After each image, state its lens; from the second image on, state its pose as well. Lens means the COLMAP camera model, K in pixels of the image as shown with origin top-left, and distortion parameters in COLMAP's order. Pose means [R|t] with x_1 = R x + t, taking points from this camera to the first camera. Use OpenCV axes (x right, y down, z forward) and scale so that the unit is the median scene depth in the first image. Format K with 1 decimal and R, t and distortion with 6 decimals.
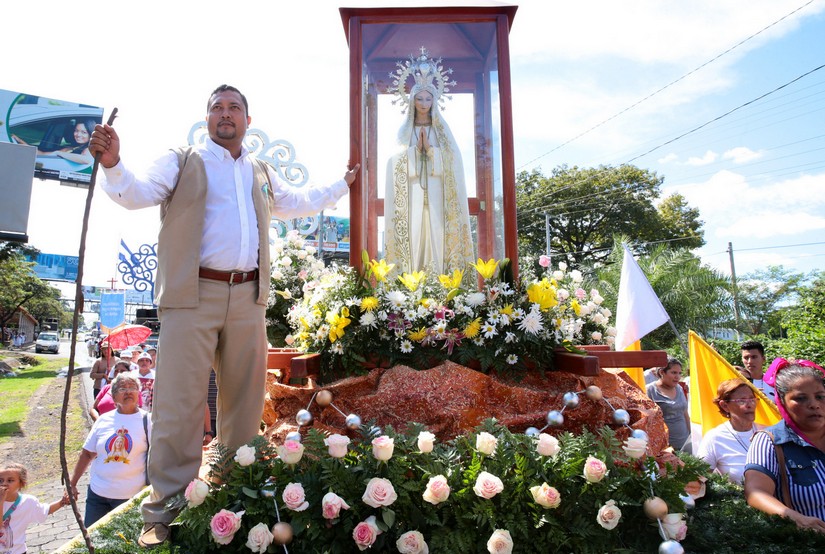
lens RADIAL K [[617.0, 0, 395.6], [0, 617.0, 241.3], [0, 0, 1]] dist [-0.073808, 0.002481]
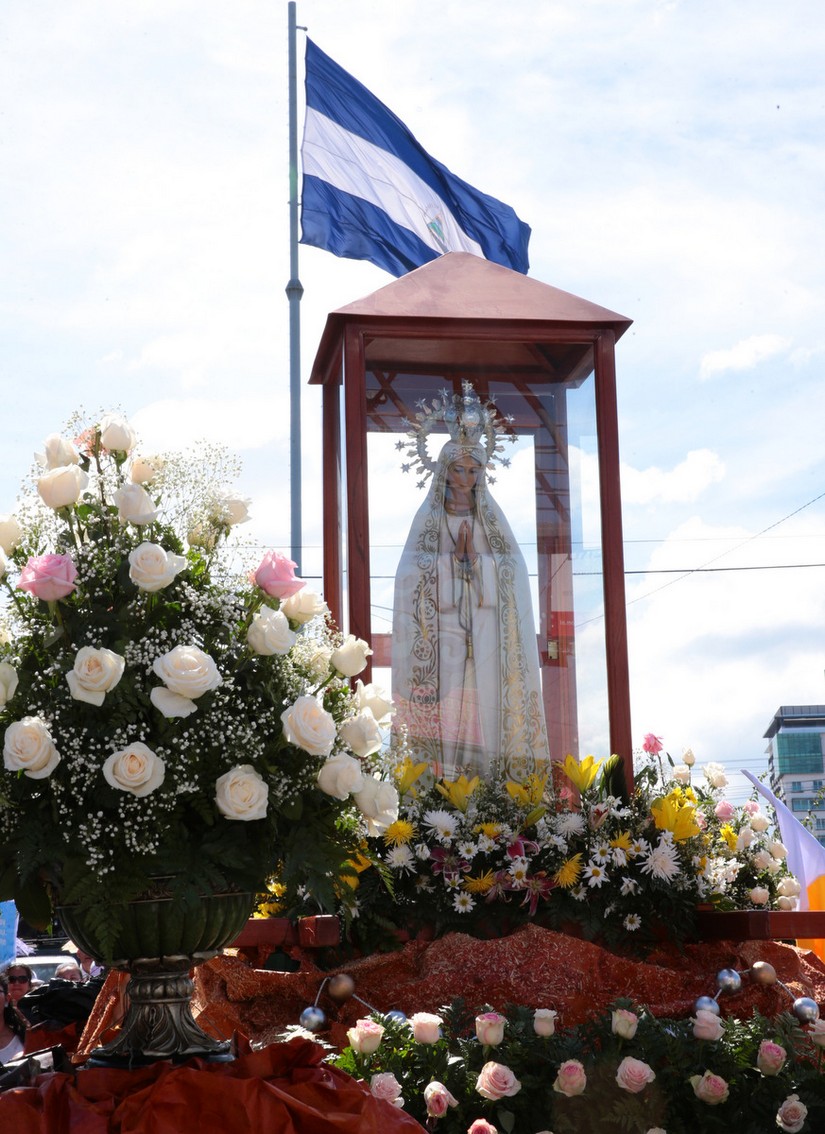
lens RADIAL K [[2261.3, 0, 416.6], [0, 2261.3, 556.8], [0, 0, 1]] dist [0.380182, 0.000000]
pose [[0.983833, 0.014811, 0.178476, -0.438307], [-0.010002, 0.999563, -0.027813, -0.109675], [-0.178810, 0.025578, 0.983551, -1.236242]]
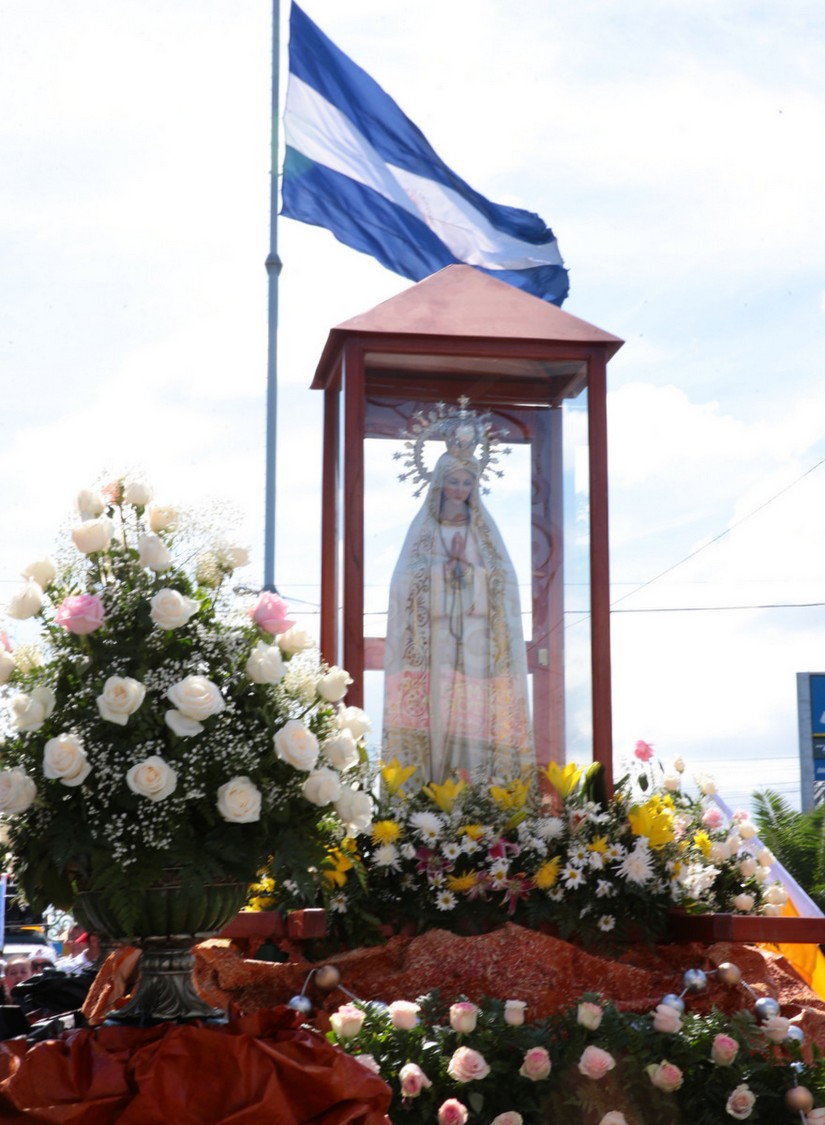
lens RADIAL K [[2630.6, 0, 422.3], [0, 2630.6, 546.0], [0, 0, 1]] dist [0.506210, 0.000000]
pose [[0.984482, 0.033539, 0.172253, -0.495287], [-0.031726, 0.999409, -0.013271, -0.161389], [-0.172597, 0.007600, 0.984963, -1.726914]]
